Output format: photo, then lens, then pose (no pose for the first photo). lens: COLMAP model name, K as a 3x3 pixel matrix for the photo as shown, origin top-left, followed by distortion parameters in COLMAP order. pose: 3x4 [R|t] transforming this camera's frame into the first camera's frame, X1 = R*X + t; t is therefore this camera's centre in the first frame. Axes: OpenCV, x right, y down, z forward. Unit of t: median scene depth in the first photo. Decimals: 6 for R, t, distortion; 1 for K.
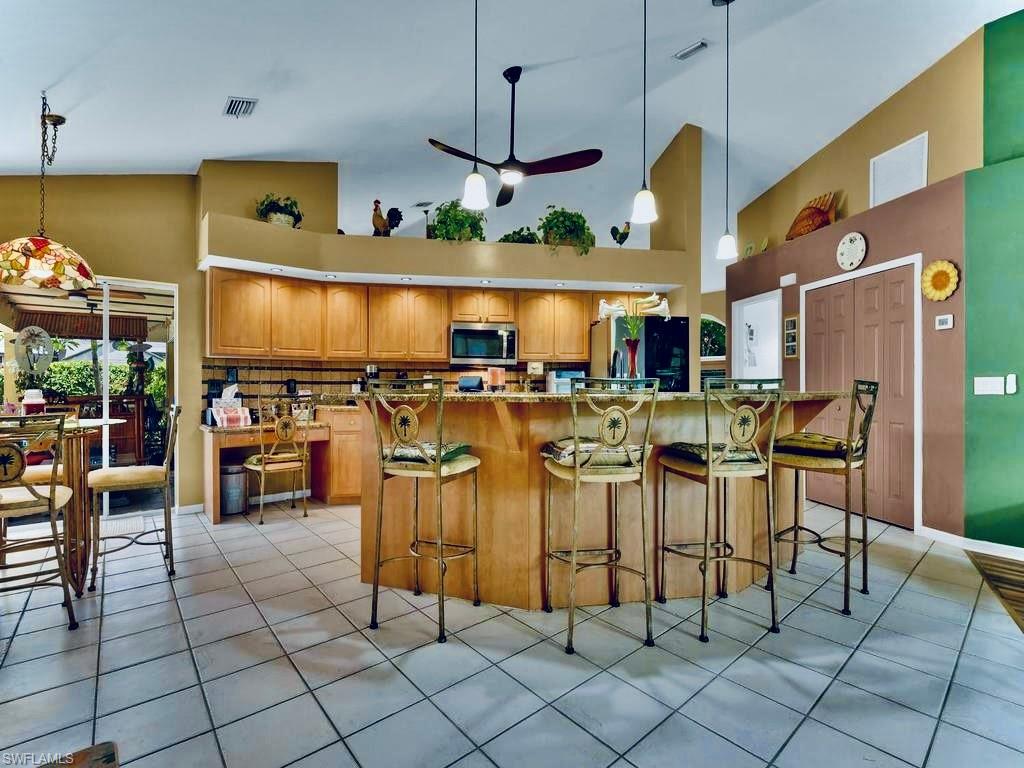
lens RADIAL K [[469.9, 0, 510.3], [0, 469.9, 386.4], [0, 0, 1]] dist [-0.004230, -0.002513]
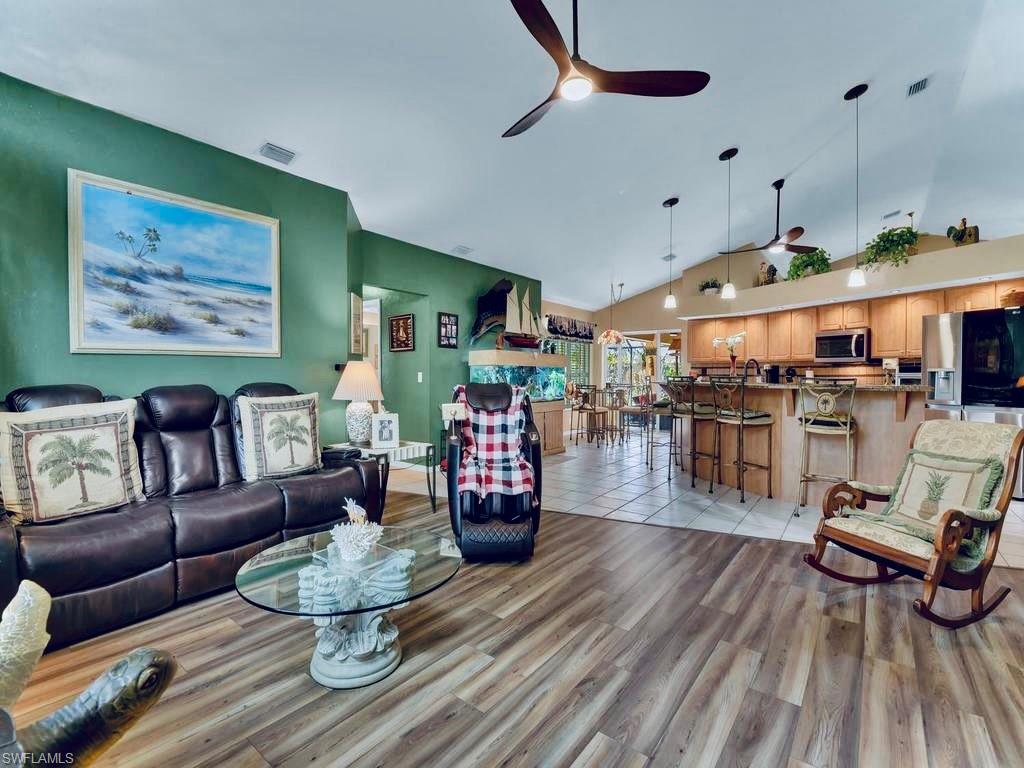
lens RADIAL K [[469.9, 0, 510.3], [0, 469.9, 380.0], [0, 0, 1]] dist [-0.004230, -0.002513]
pose [[0.212165, 0.013277, -0.977144, 1.024264], [0.003006, 0.999894, 0.014239, -0.017597], [0.977229, -0.005958, 0.212103, -0.173972]]
